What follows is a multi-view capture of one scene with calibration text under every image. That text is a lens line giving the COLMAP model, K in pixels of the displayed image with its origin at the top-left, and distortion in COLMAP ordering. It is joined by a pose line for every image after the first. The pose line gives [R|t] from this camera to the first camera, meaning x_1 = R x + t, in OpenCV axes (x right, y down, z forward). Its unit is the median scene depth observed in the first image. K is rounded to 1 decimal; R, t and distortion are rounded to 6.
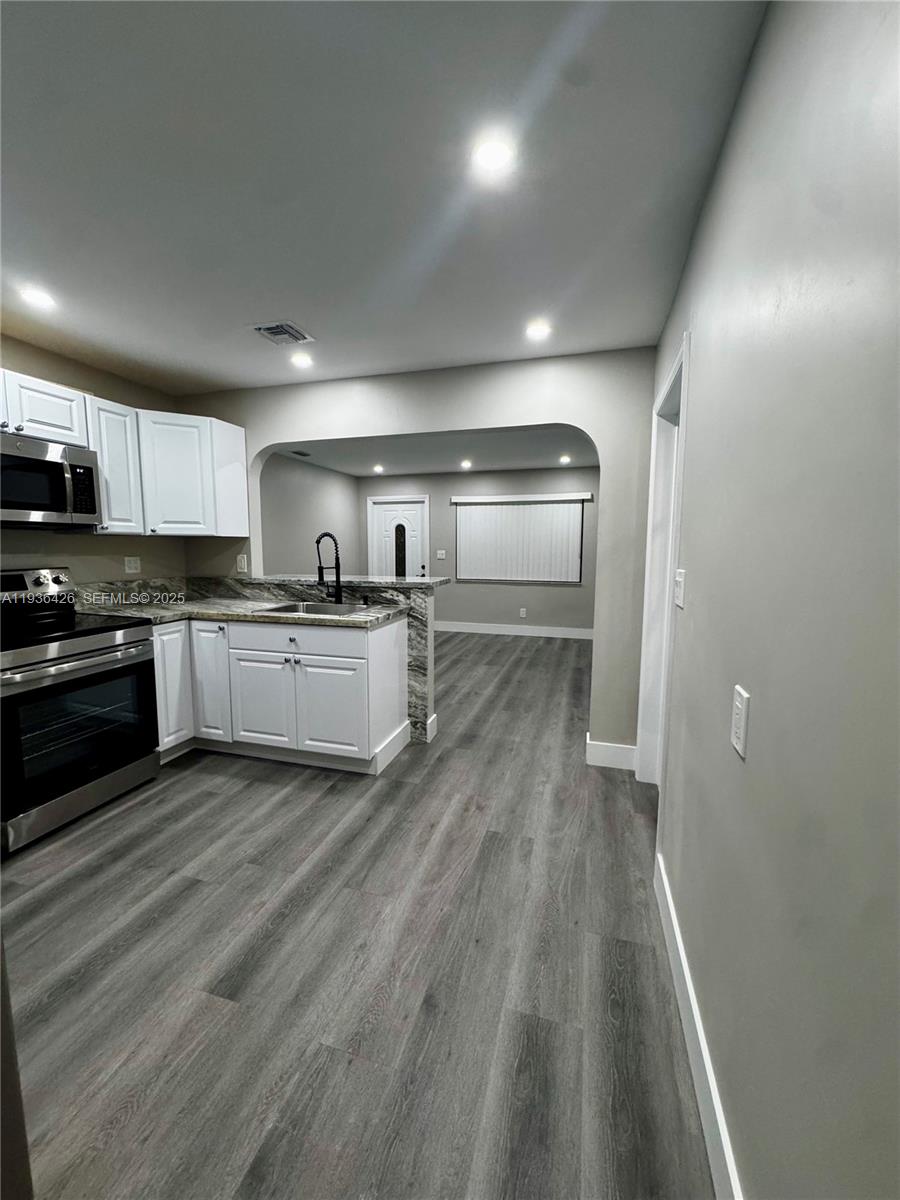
lens RADIAL K [[479.8, 0, 450.0], [0, 479.8, 600.0], [0, 0, 1]] dist [-0.000258, 0.000076]
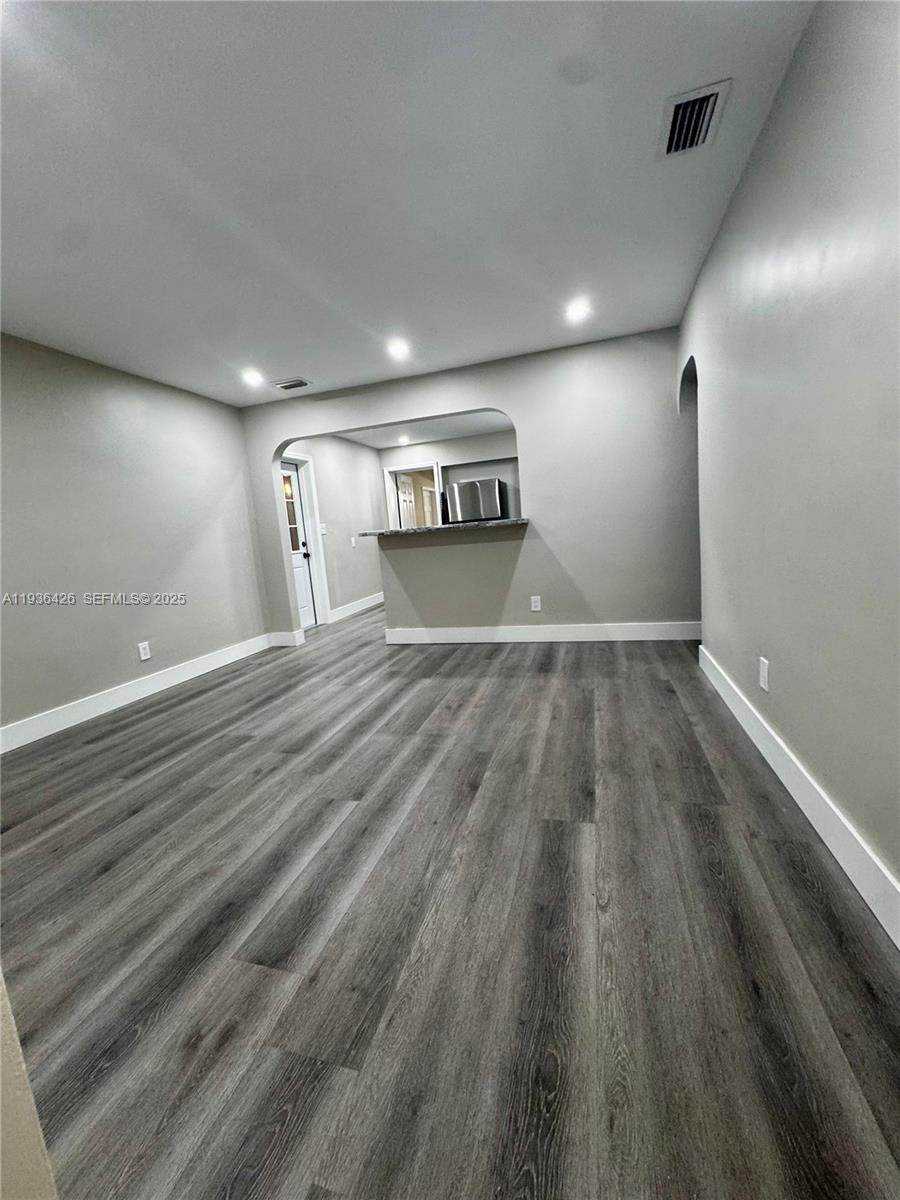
lens RADIAL K [[479.8, 0, 450.0], [0, 479.8, 600.0], [0, 0, 1]] dist [-0.000258, 0.000076]
pose [[-0.996922, 0.077616, 0.011062, -0.322108], [0.077836, 0.962931, 0.258273, -0.251375], [0.009394, 0.258339, -0.966009, 3.161331]]
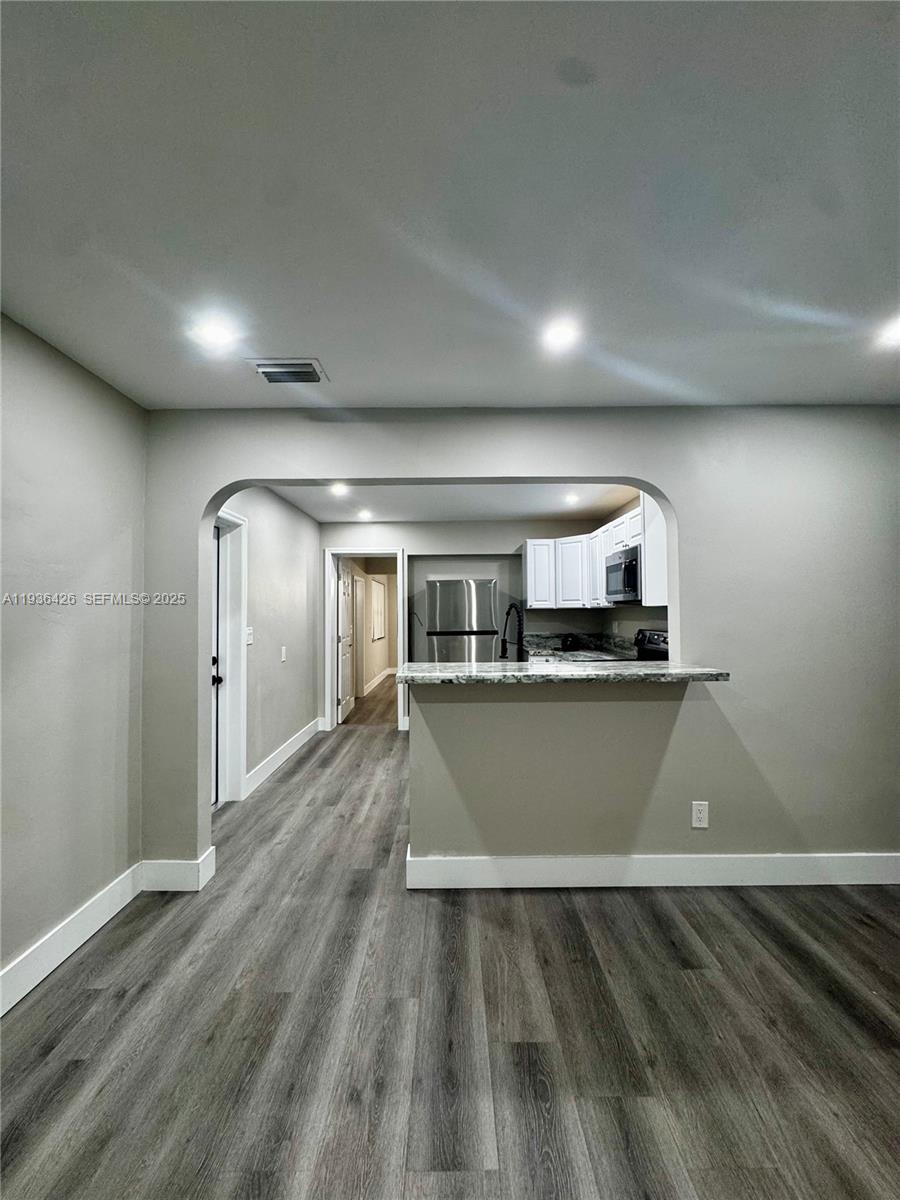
lens RADIAL K [[480.4, 0, 444.8], [0, 480.4, 601.5], [0, 0, 1]] dist [-0.000978, 0.000128]
pose [[-0.962082, -0.004455, -0.272723, 0.150832], [-0.029184, 0.995808, 0.086684, -0.268870], [0.271193, 0.091356, -0.958180, 2.261821]]
